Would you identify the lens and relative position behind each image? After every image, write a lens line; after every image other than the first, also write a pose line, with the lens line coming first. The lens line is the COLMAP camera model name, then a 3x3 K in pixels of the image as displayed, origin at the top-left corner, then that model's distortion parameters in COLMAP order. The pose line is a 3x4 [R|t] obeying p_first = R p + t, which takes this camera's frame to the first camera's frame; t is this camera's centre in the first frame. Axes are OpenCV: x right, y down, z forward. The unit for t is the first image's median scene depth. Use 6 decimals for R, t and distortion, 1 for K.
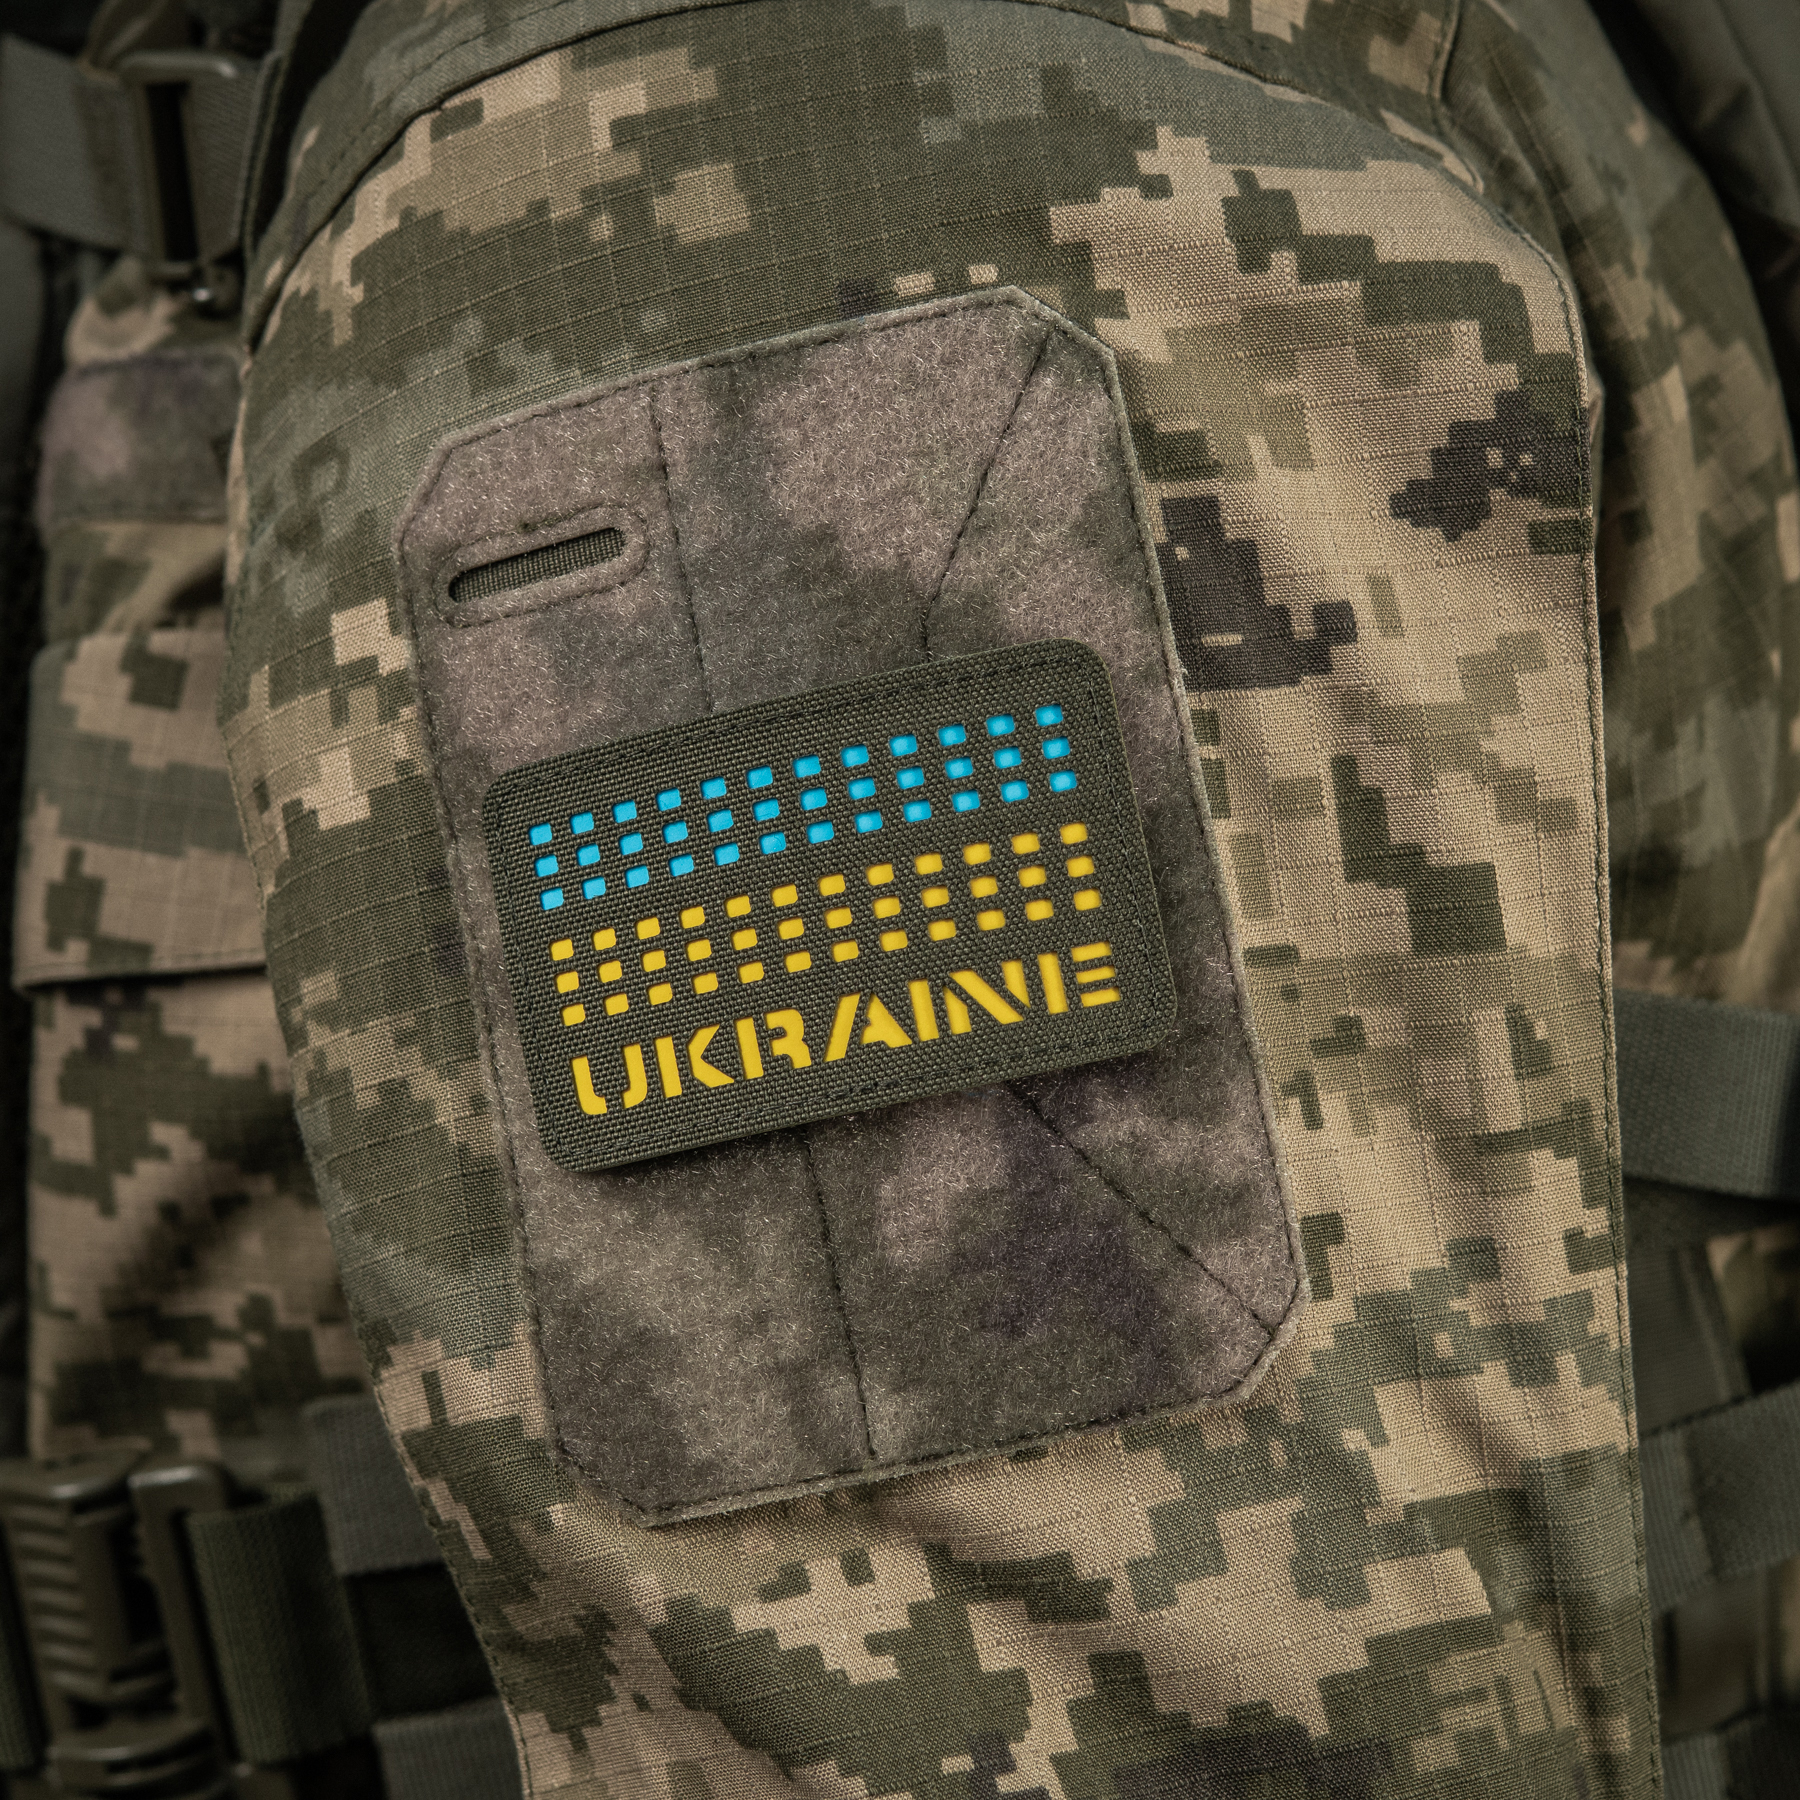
lens RADIAL K [[4680.0, 0, 863.3], [0, 4680.0, 718.2], [0, 0, 1]] dist [-0.127509, 1.638404]
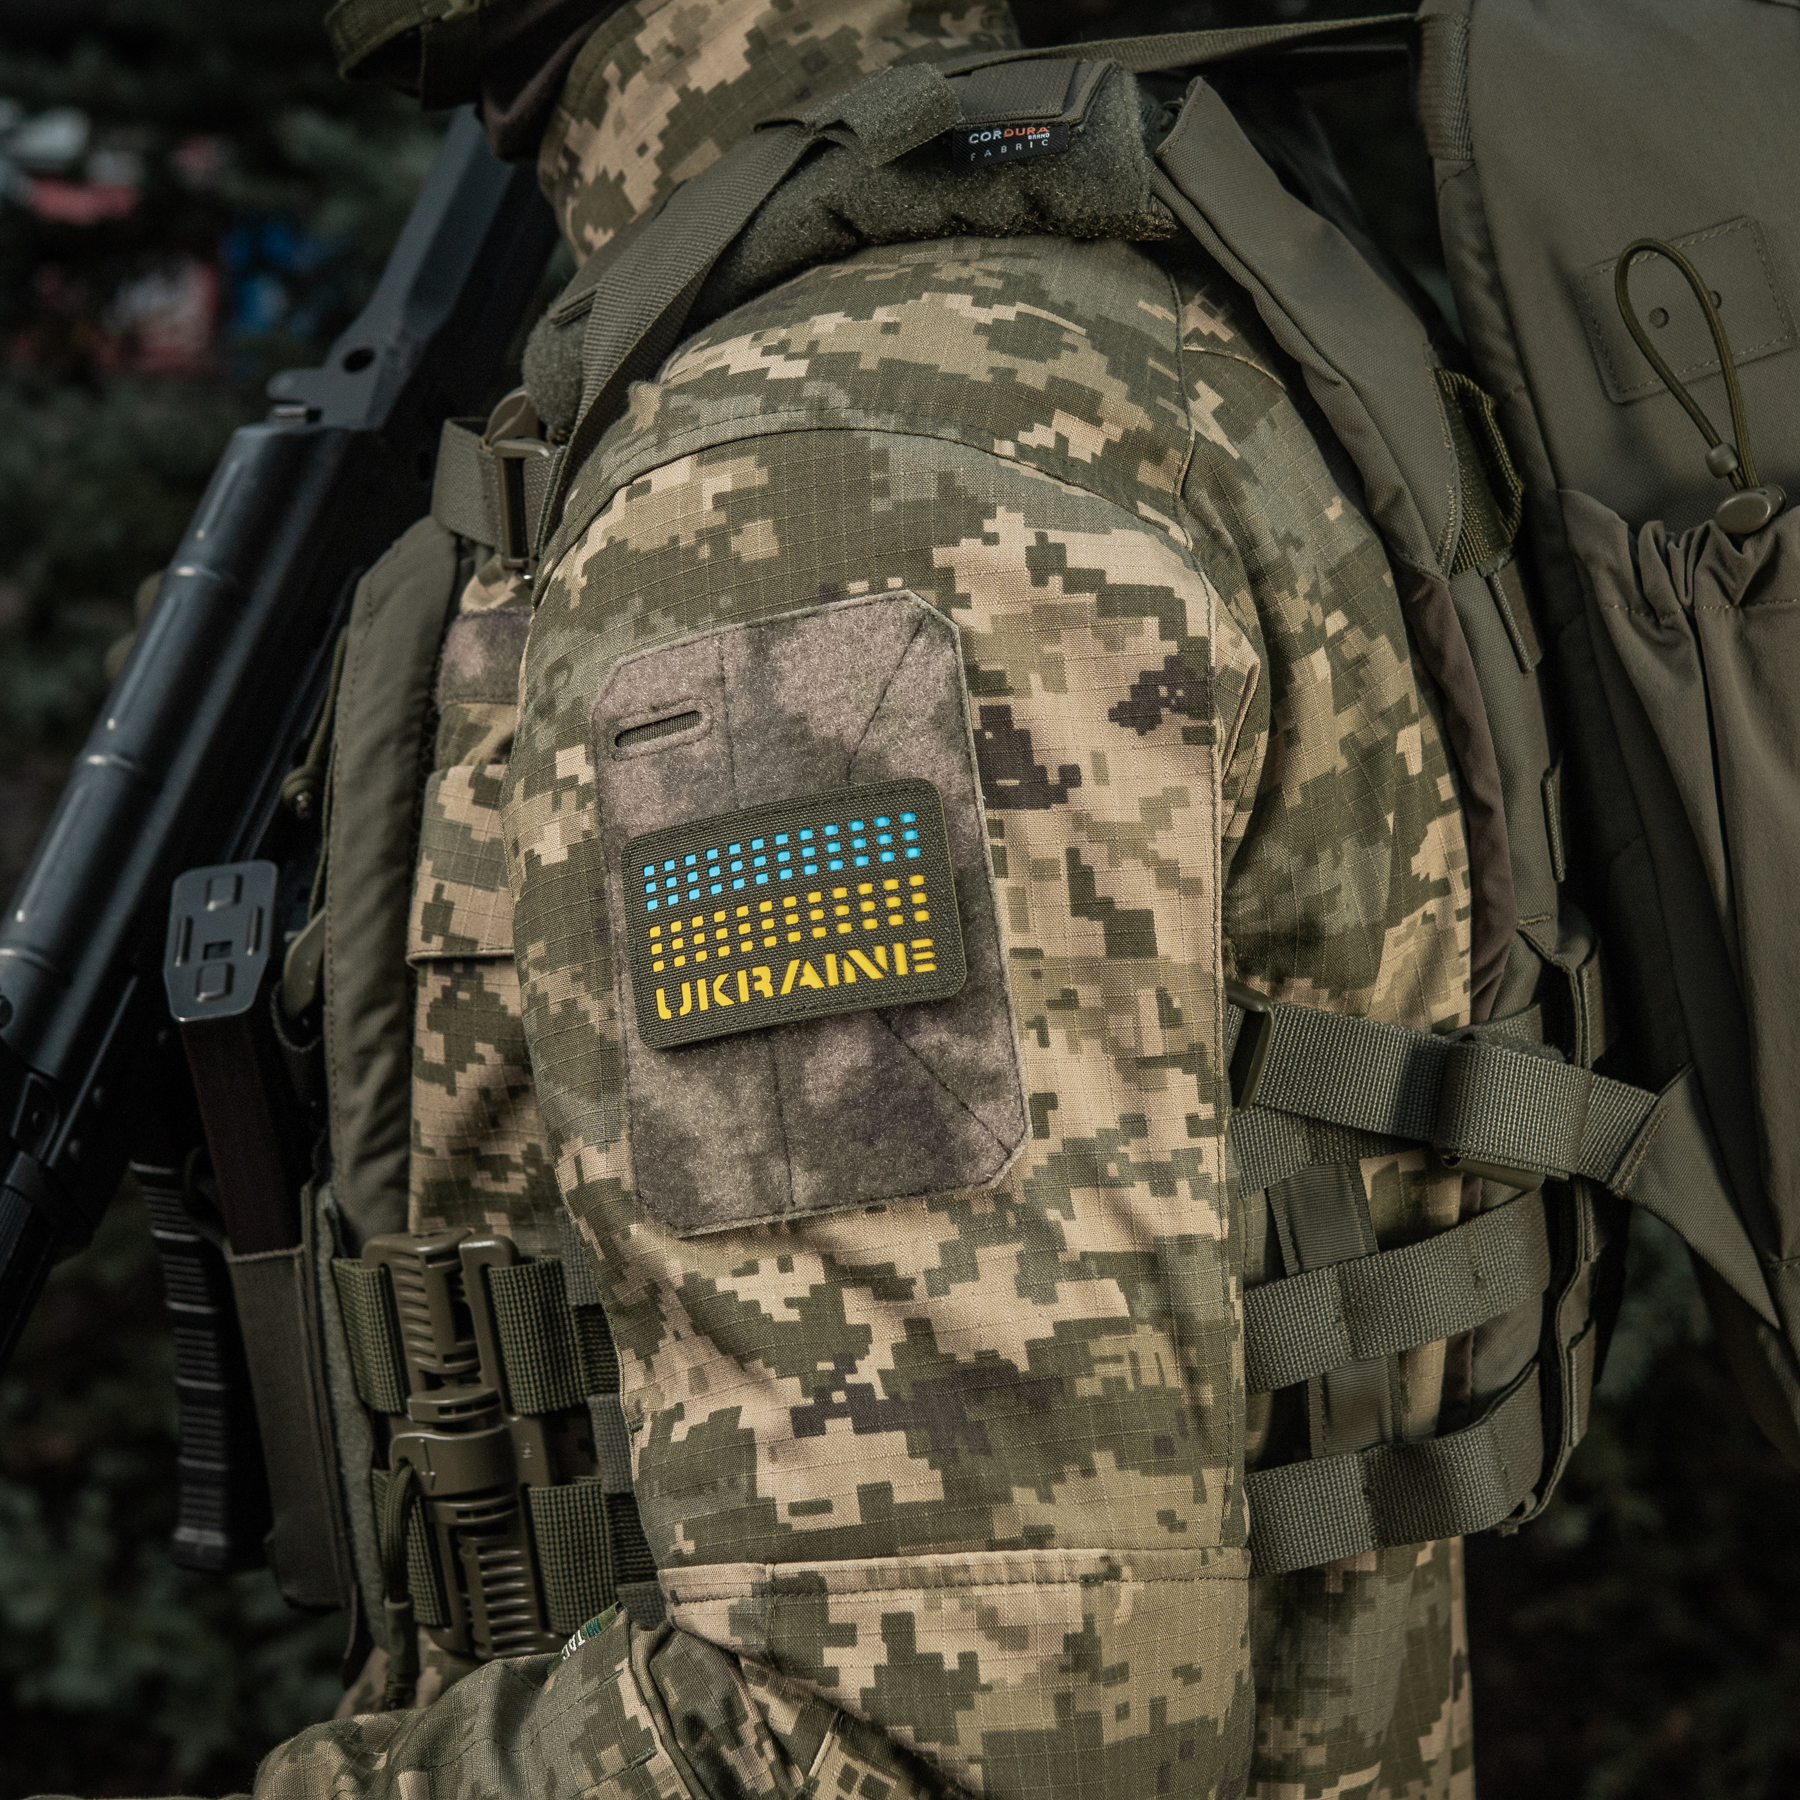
lens RADIAL K [[5061.1, 0, 901.1], [0, 5061.1, 756.8], [0, 0, 1]] dist [-0.034279, -0.434475]
pose [[0.982450, 0.040549, -0.182067, 0.399020], [-0.050736, 0.997376, -0.051649, 0.078921], [0.179495, 0.059980, 0.981929, -0.984146]]
